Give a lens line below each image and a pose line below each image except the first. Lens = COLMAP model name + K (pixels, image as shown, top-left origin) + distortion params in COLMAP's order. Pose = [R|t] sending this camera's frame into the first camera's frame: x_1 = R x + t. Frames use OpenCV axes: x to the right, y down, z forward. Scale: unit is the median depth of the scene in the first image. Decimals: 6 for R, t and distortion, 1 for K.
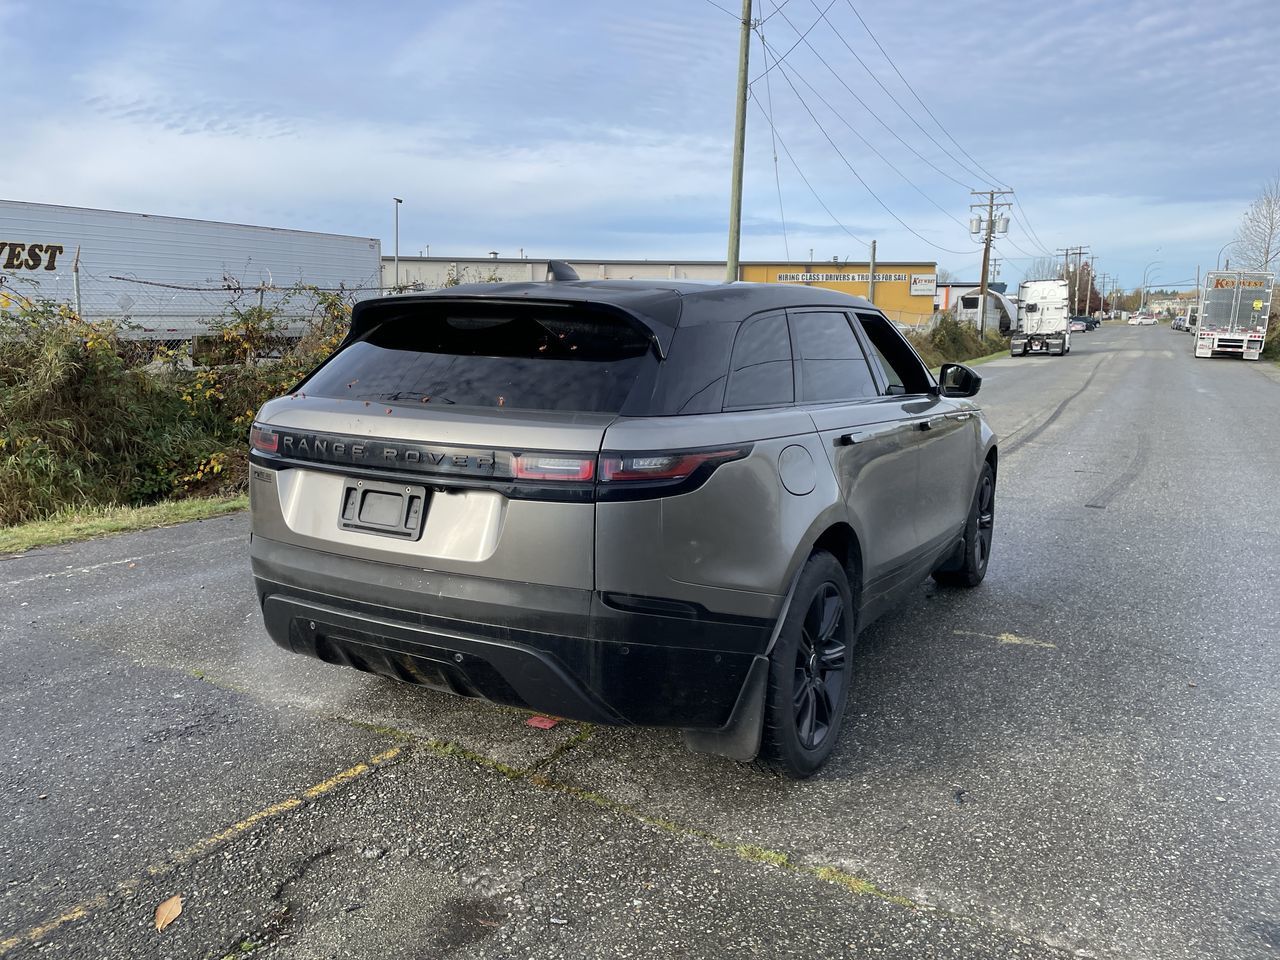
lens RADIAL K [[968.1, 0, 622.0], [0, 968.1, 489.5], [0, 0, 1]] dist [0.091668, -0.111820]
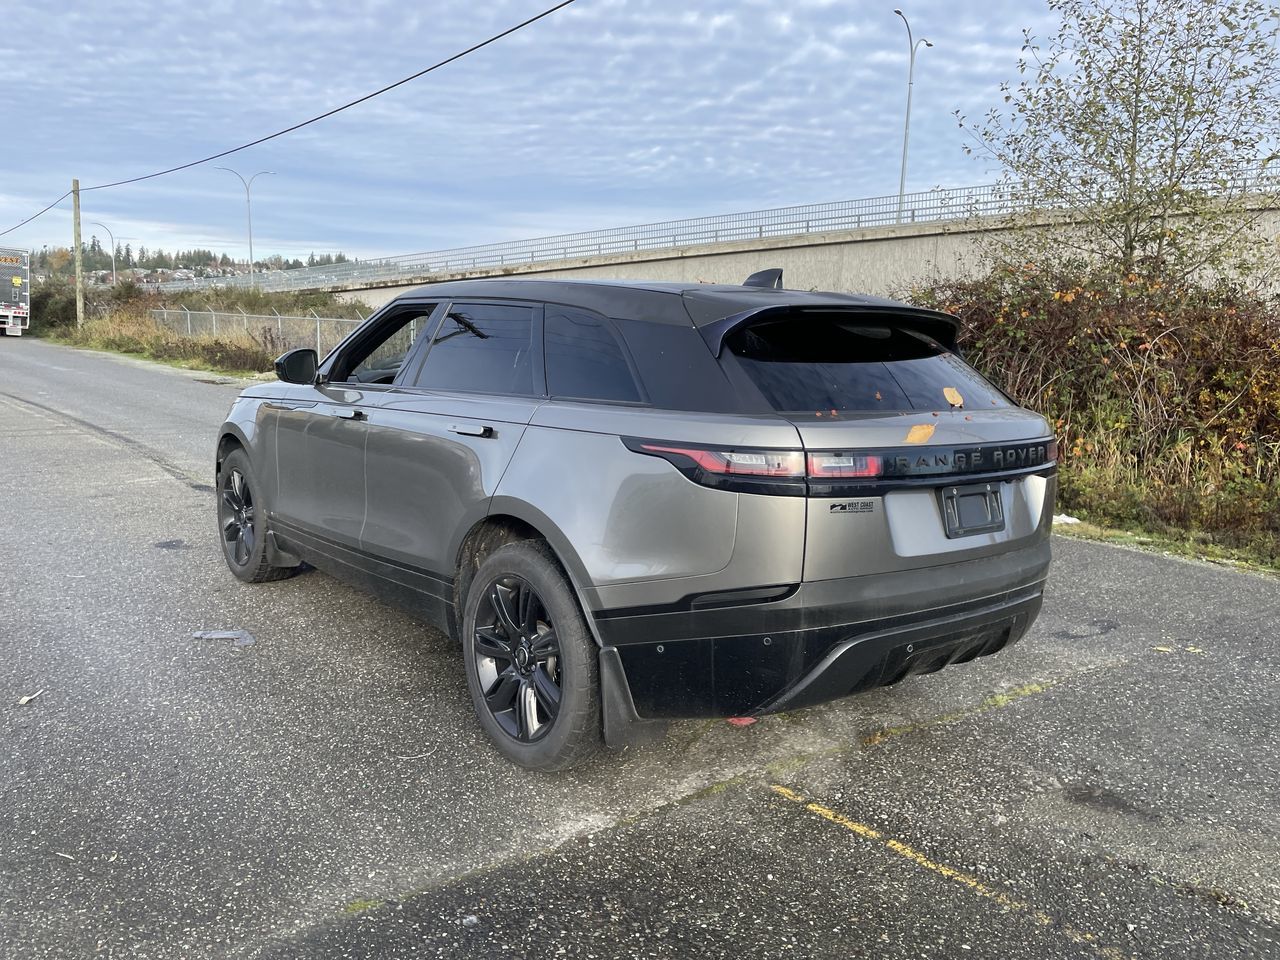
lens RADIAL K [[968.1, 0, 628.0], [0, 968.1, 489.6], [0, 0, 1]] dist [0.091668, -0.111820]
pose [[0.359055, -0.142722, 0.922339, -0.079104], [0.118454, 0.987216, 0.106648, -0.009348], [-0.925769, 0.070962, 0.371371, 0.054797]]
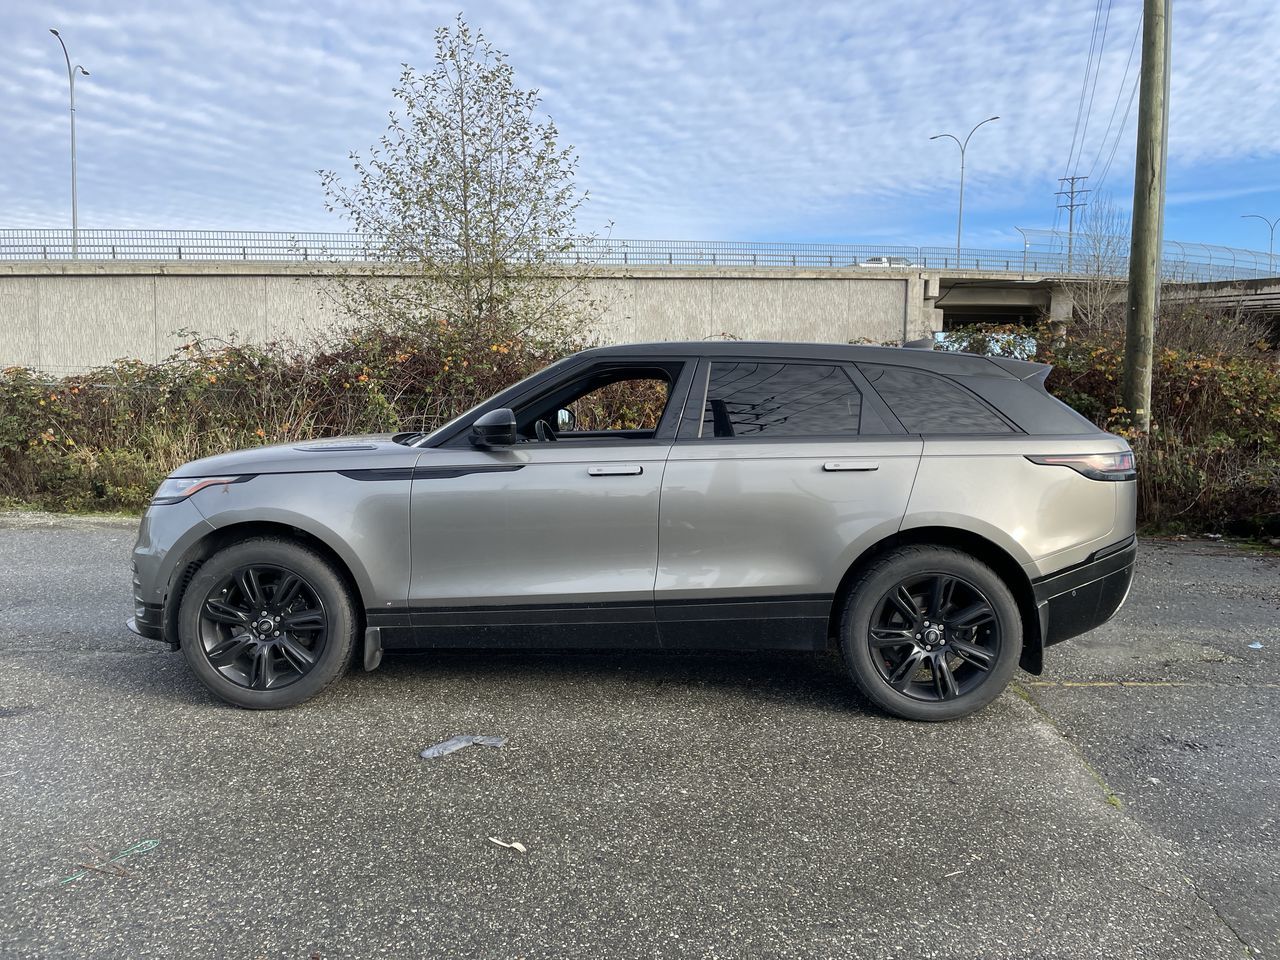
lens RADIAL K [[968.7, 0, 650.7], [0, 968.7, 469.4], [0, 0, 1]] dist [0.082353, -0.098956]
pose [[-0.482562, -0.078006, 0.872381, -0.083925], [0.123705, 0.979971, 0.156054, -0.023127], [-0.867082, 0.183224, -0.463248, 0.148542]]
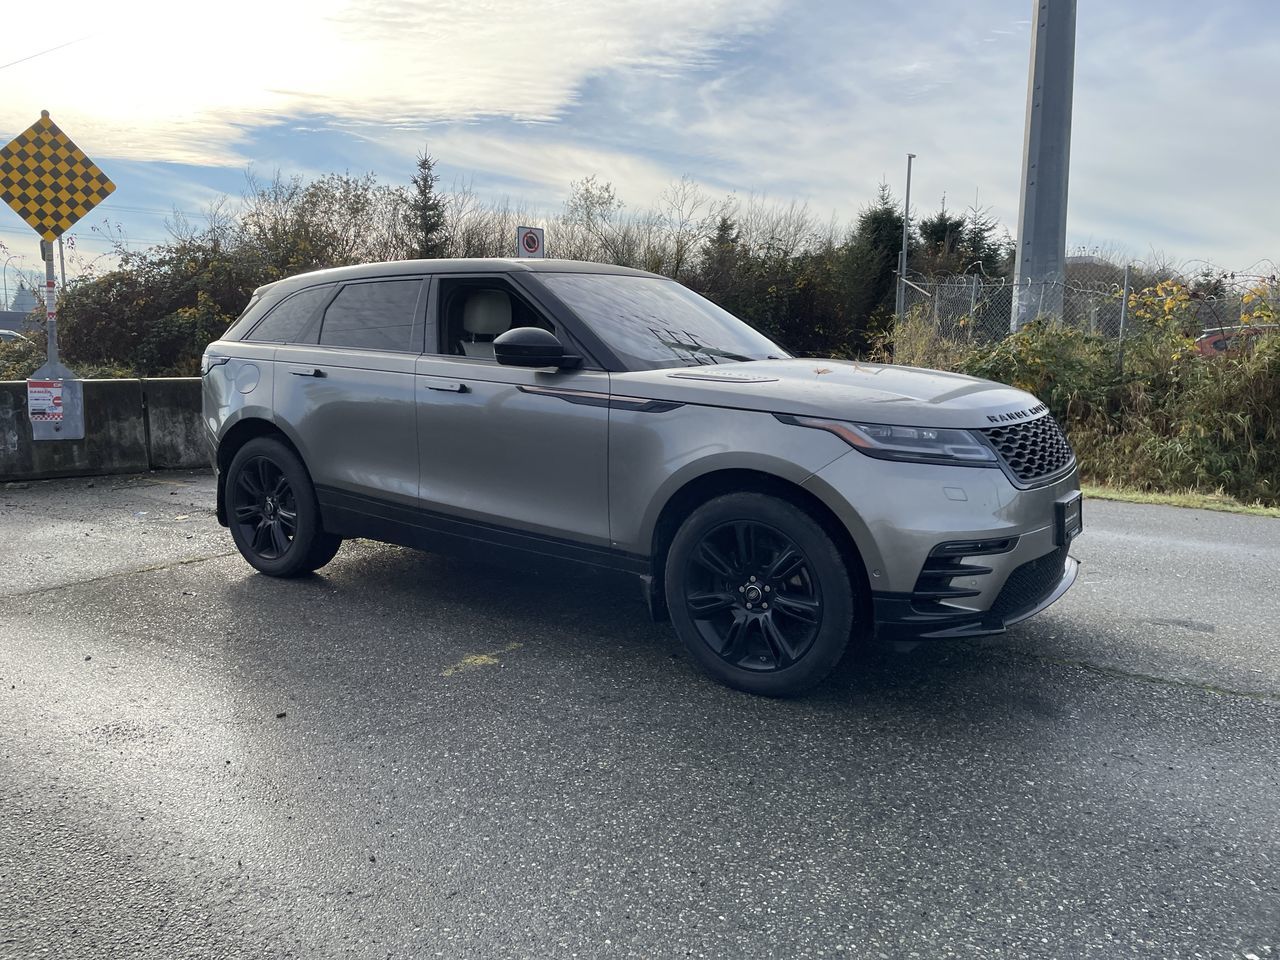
lens RADIAL K [[968.1, 0, 626.1], [0, 968.1, 478.5], [0, 0, 1]] dist [0.091668, -0.111820]
pose [[-0.106534, 0.138203, -0.984658, 0.116764], [-0.163131, 0.974445, 0.154419, -0.014367], [0.980836, 0.177080, -0.081267, 0.116123]]
